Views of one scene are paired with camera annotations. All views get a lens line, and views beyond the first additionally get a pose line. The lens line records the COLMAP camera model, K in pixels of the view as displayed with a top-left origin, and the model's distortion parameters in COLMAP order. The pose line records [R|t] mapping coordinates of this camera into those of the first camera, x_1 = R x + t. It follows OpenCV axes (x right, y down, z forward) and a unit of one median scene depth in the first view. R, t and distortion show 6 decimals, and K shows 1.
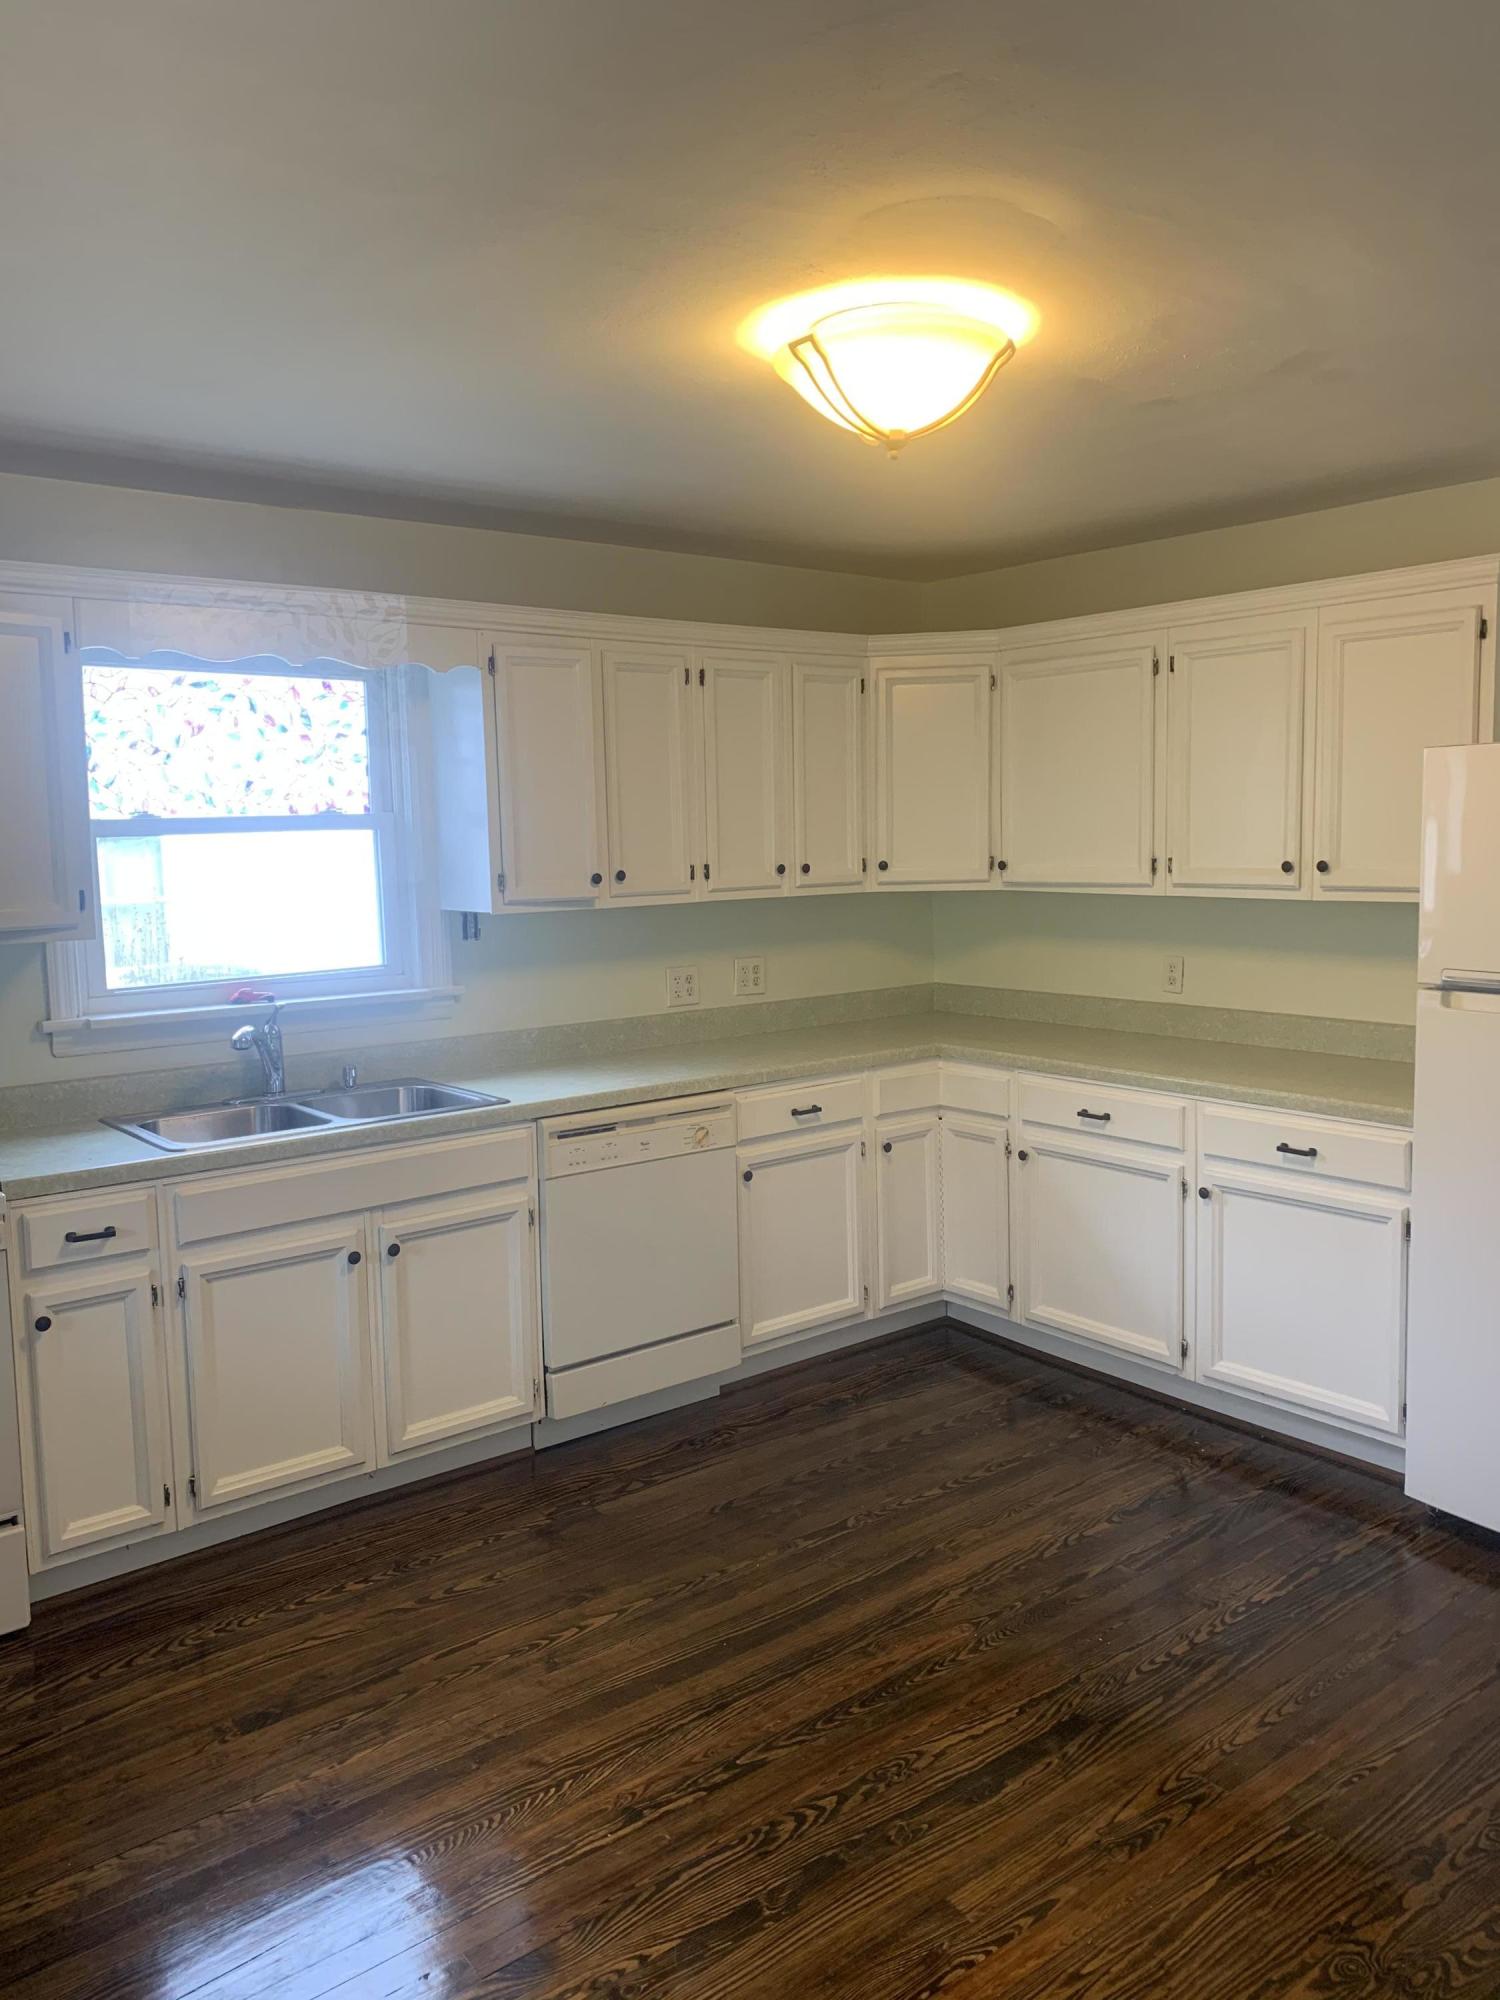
lens RADIAL K [[1538.7, 0, 742.7], [0, 1538.7, 982.6], [0, 0, 1]] dist [0.050272, -0.044308]
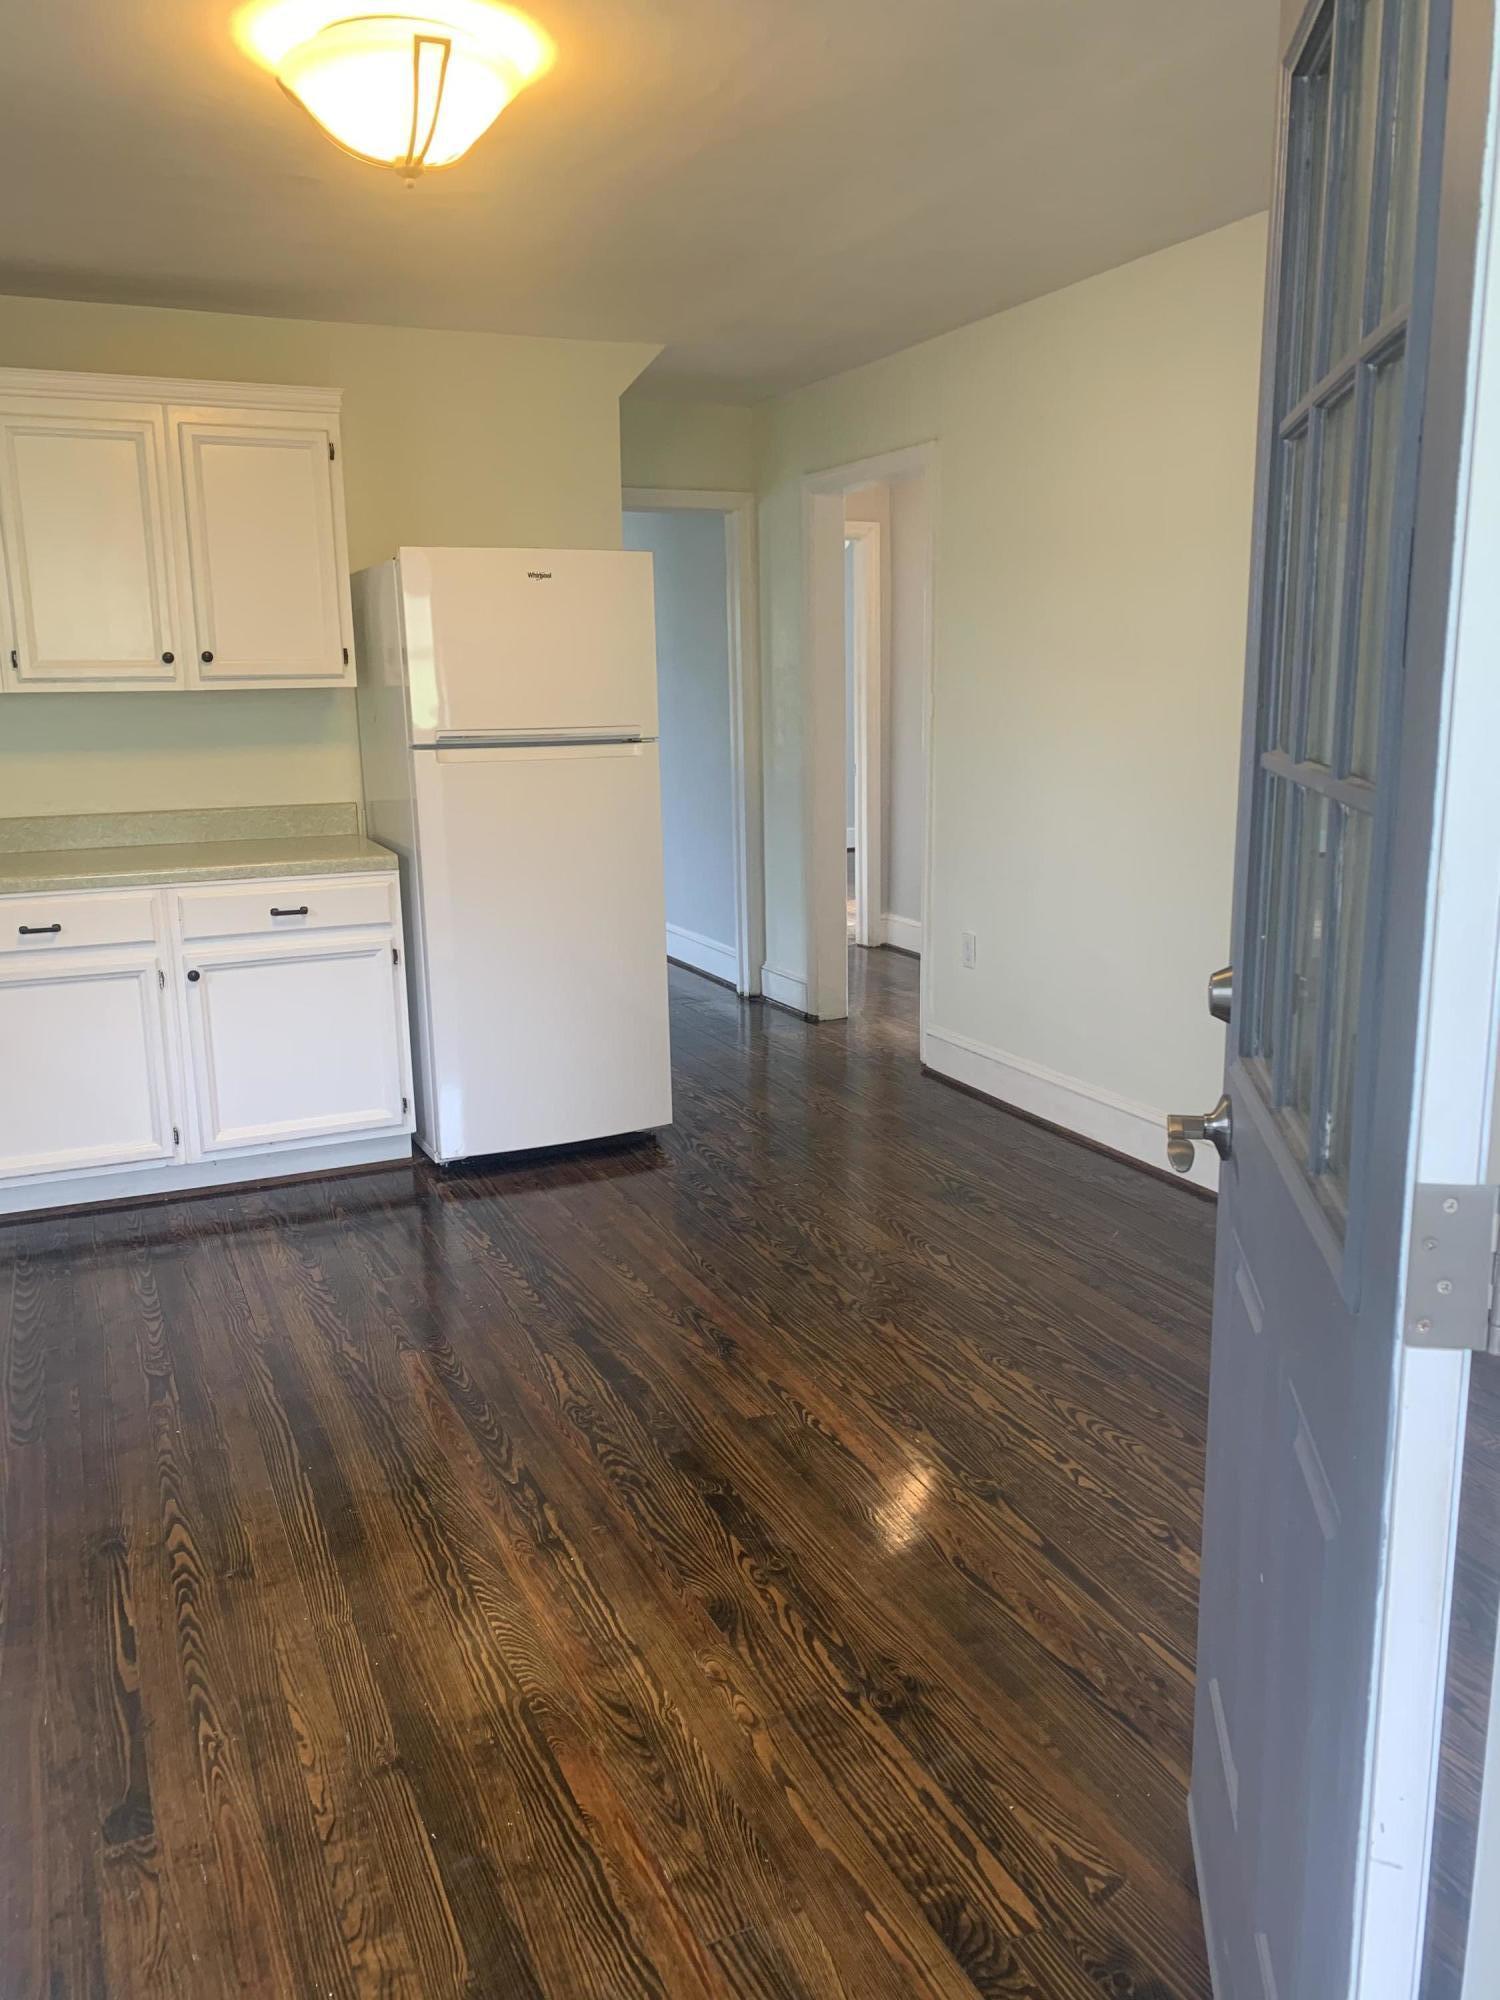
lens RADIAL K [[1538.7, 0, 750.2], [0, 1538.7, 979.9], [0, 0, 1]] dist [0.050272, -0.044308]
pose [[0.242948, -0.174791, 0.954162, -0.606629], [0.112109, 0.982100, 0.151364, 0.024487], [-0.963539, 0.070196, 0.258195, 0.382701]]
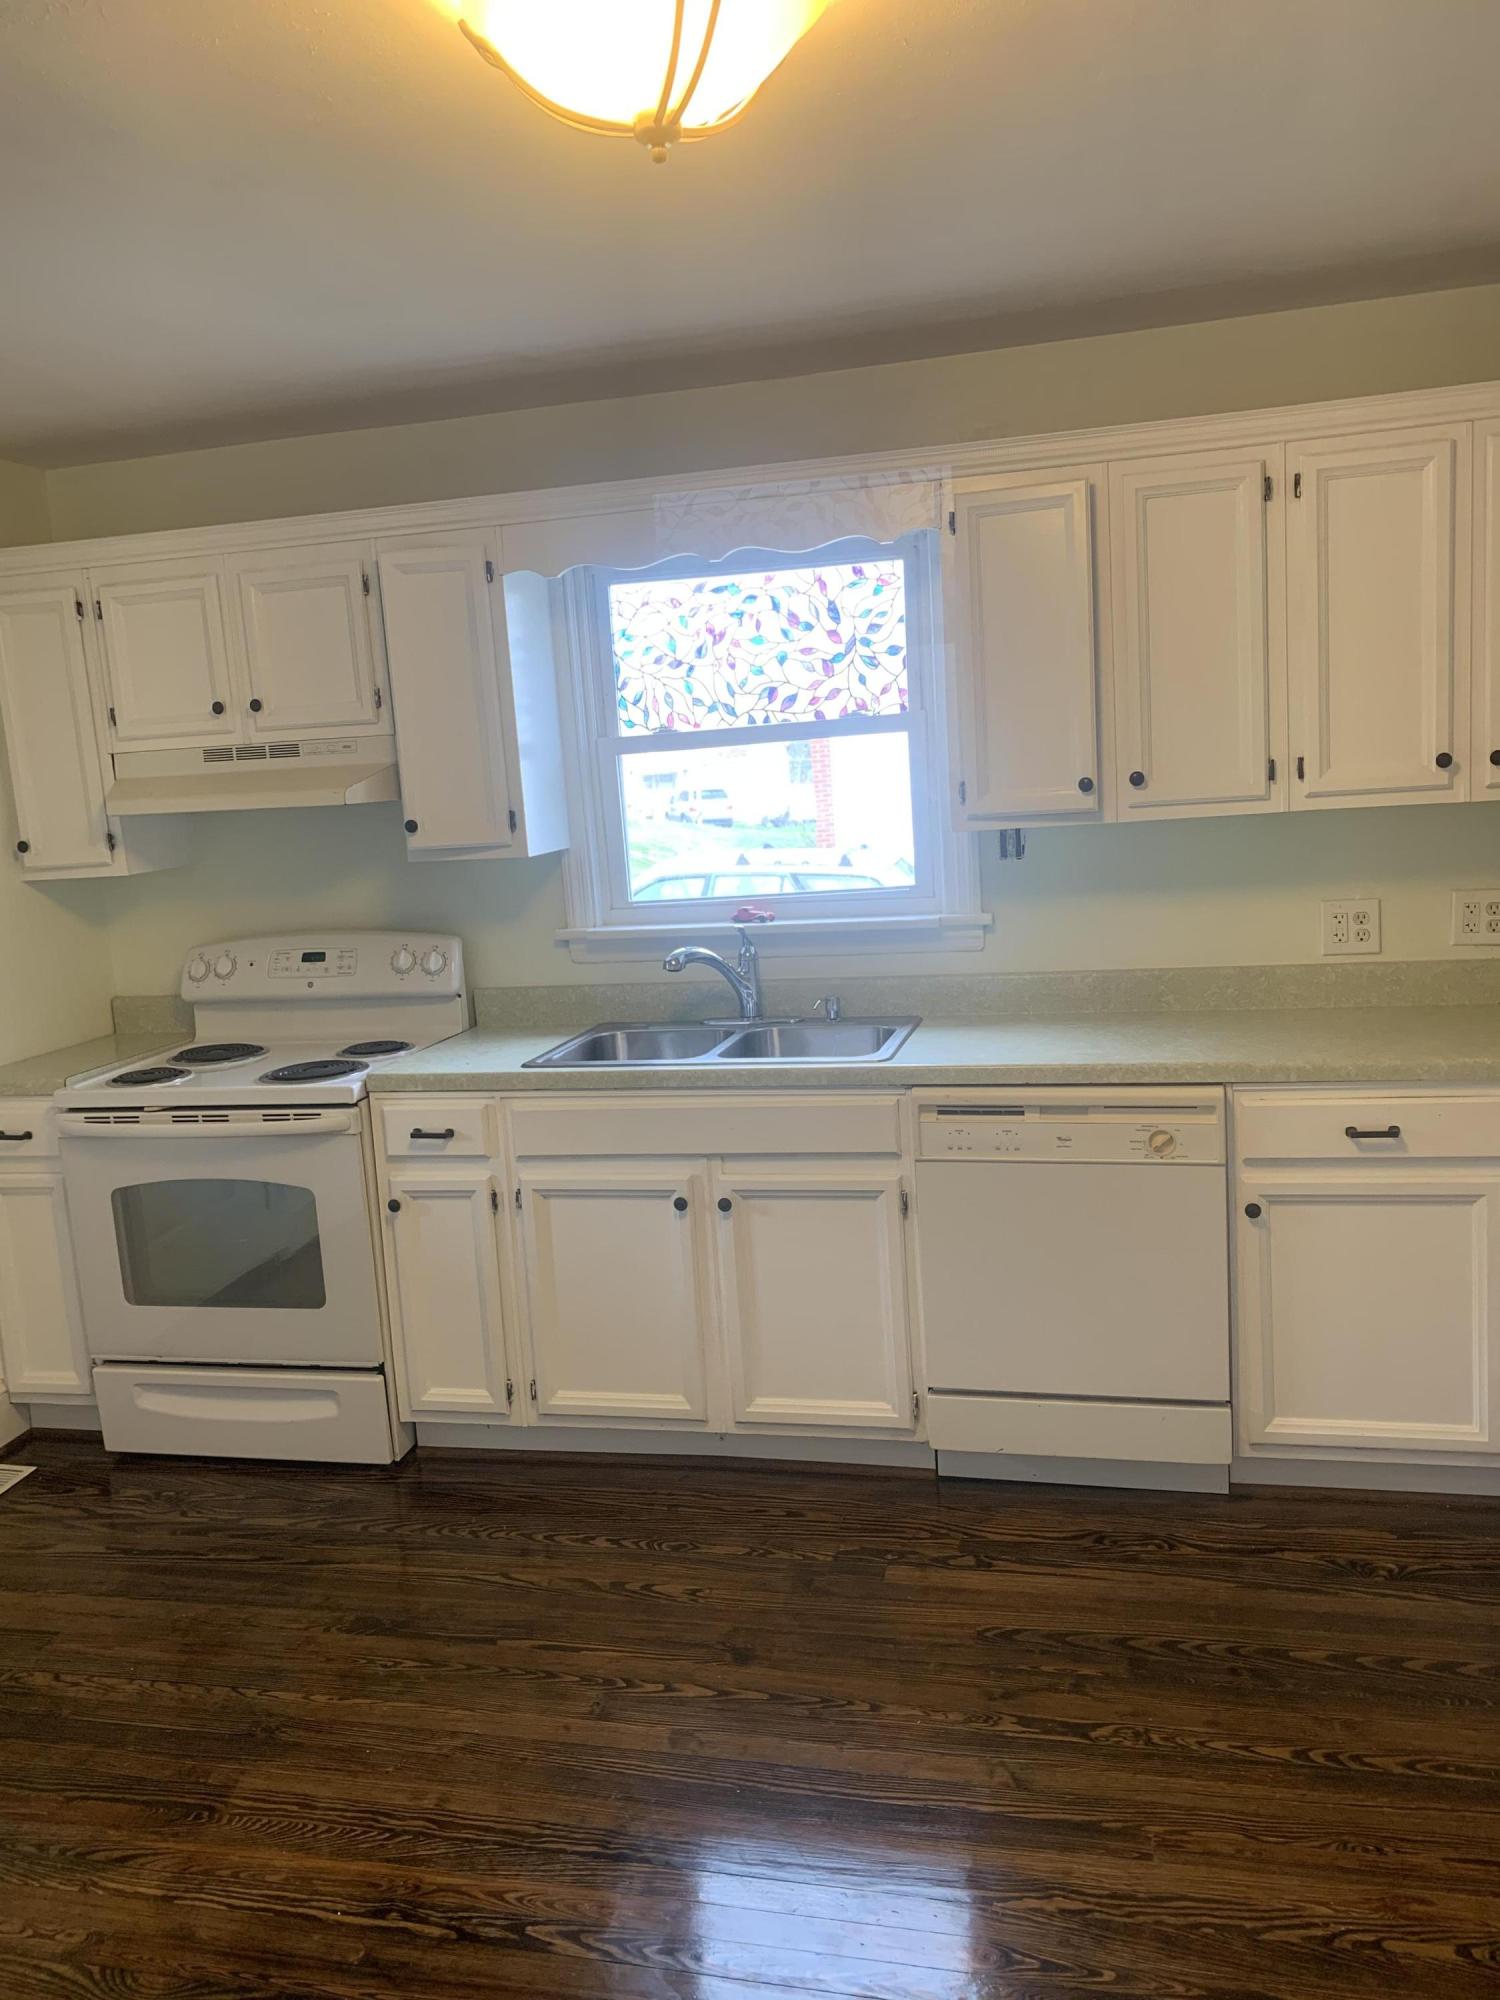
lens RADIAL K [[1538.7, 0, 746.2], [0, 1538.7, 979.7], [0, 0, 1]] dist [0.050272, -0.044308]
pose [[0.608614, 0.091602, -0.788161, 0.445562], [-0.026891, 0.995124, 0.094891, -0.042461], [0.793010, -0.036557, 0.608110, 0.423671]]
